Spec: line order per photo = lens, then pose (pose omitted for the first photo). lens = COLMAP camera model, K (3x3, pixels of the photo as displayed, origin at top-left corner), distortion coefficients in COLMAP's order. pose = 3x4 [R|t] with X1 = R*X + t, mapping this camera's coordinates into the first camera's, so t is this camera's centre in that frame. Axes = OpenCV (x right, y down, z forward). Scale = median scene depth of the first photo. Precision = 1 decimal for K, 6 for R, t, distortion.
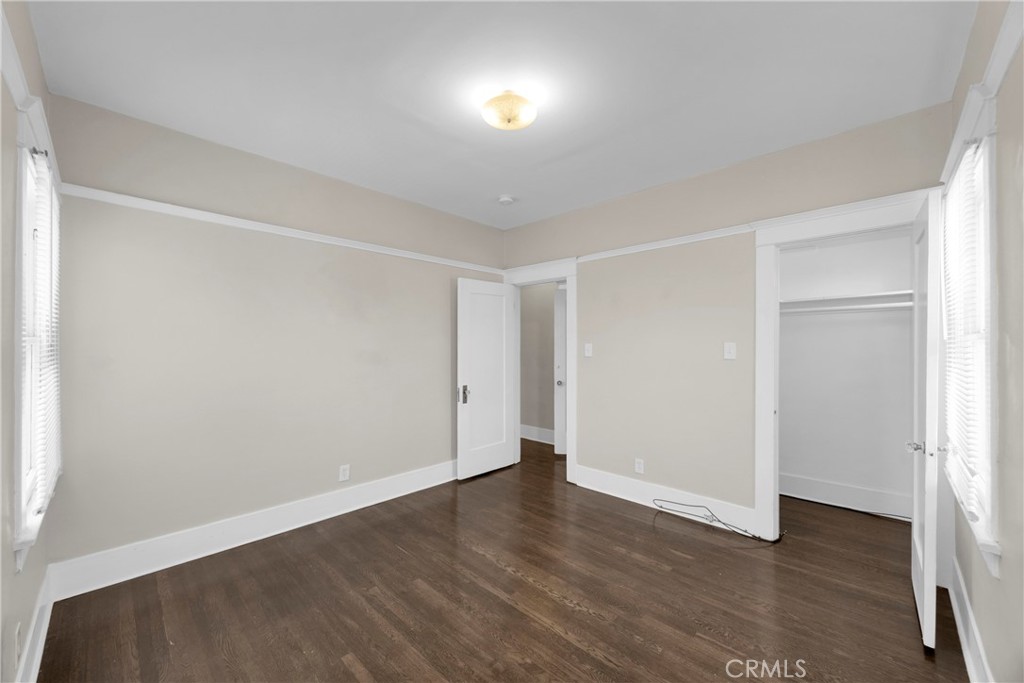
lens RADIAL K [[393.5, 0, 511.2], [0, 393.5, 340.7], [0, 0, 1]] dist [-0.007026, 0.000445]
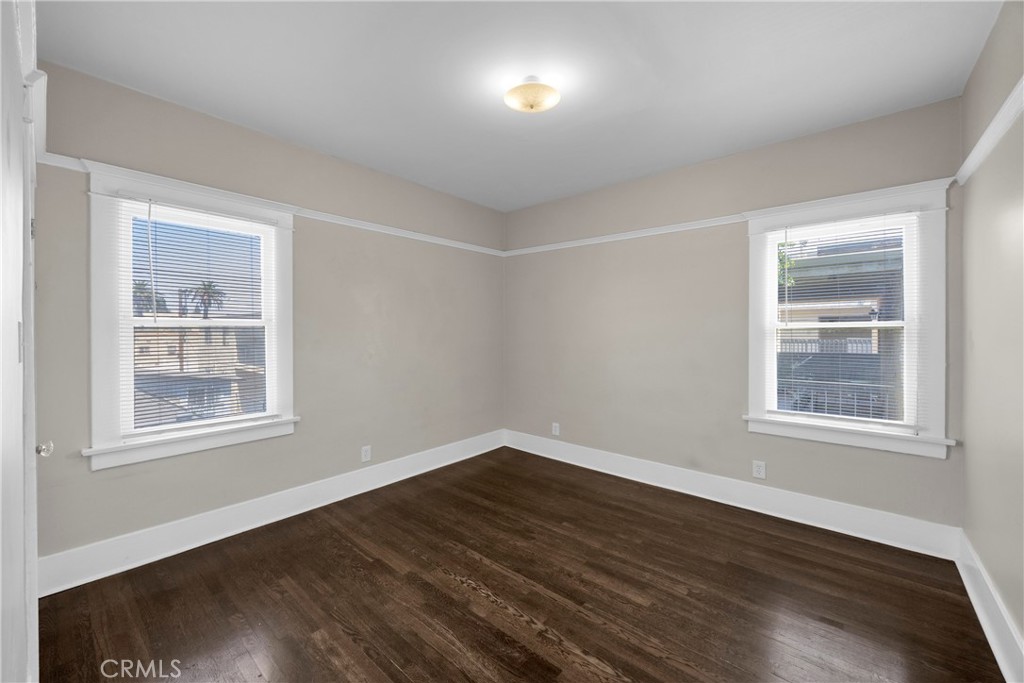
lens RADIAL K [[393.5, 0, 513.5], [0, 393.5, 334.3], [0, 0, 1]] dist [-0.007026, 0.000445]
pose [[-0.997951, 0.004412, -0.063830, 0.104465], [0.004047, 0.999975, 0.005855, 0.039594], [0.063854, 0.005585, -0.997944, 2.033566]]
